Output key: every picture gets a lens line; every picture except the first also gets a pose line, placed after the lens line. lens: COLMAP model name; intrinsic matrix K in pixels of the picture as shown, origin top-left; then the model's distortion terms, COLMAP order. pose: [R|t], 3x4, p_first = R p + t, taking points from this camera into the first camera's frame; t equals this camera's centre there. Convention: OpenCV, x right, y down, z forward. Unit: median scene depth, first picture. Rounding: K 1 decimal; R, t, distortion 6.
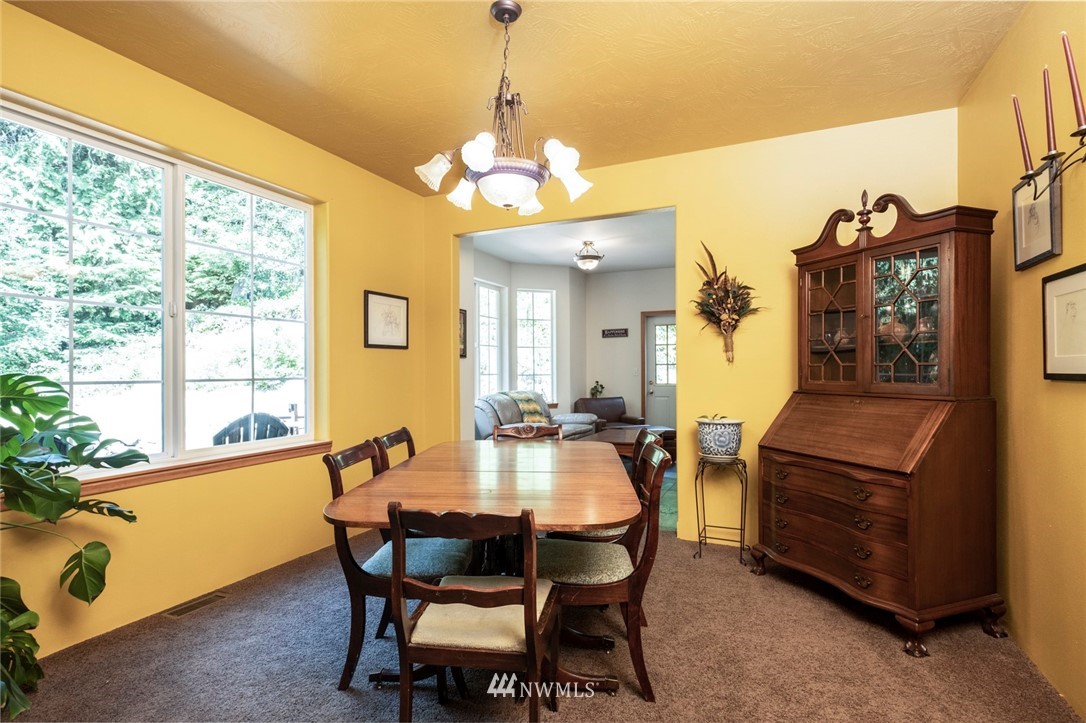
lens RADIAL K [[516.3, 0, 538.7], [0, 516.3, 365.3], [0, 0, 1]] dist [0.001601, -0.001021]
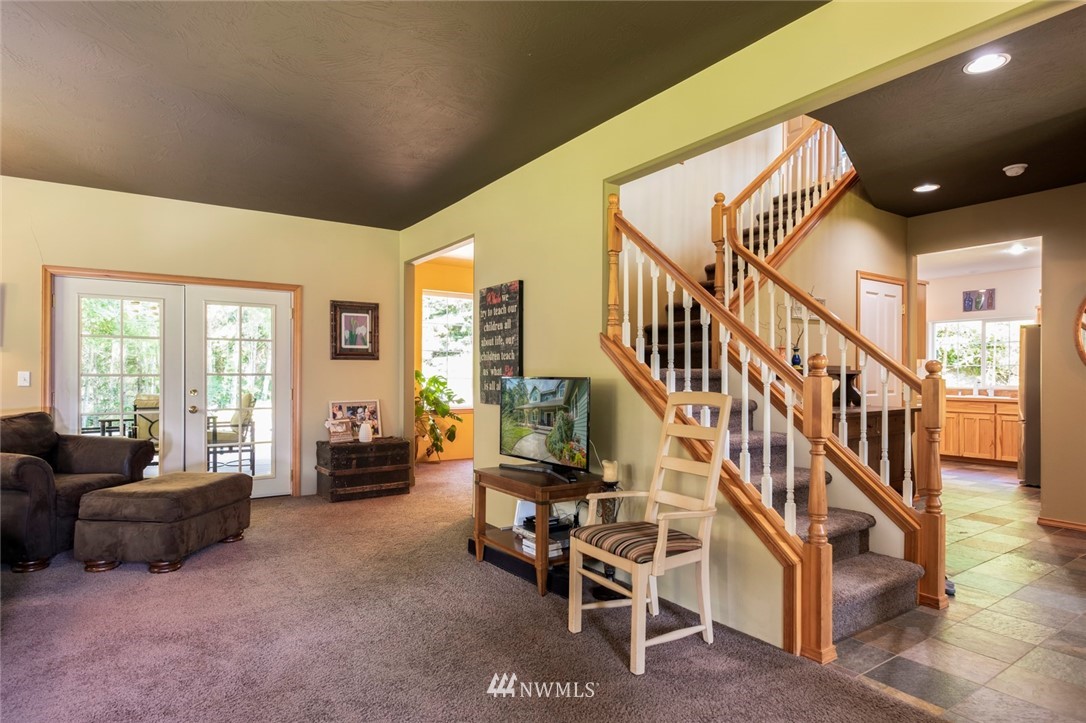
lens RADIAL K [[598.2, 0, 542.7], [0, 598.2, 365.1], [0, 0, 1]] dist [-0.001838, -0.000644]
pose [[0.848846, 0.004239, -0.528624, 0.181788], [-0.007764, 0.999960, -0.004448, -0.003992], [0.528584, 0.007880, 0.848844, -0.214885]]
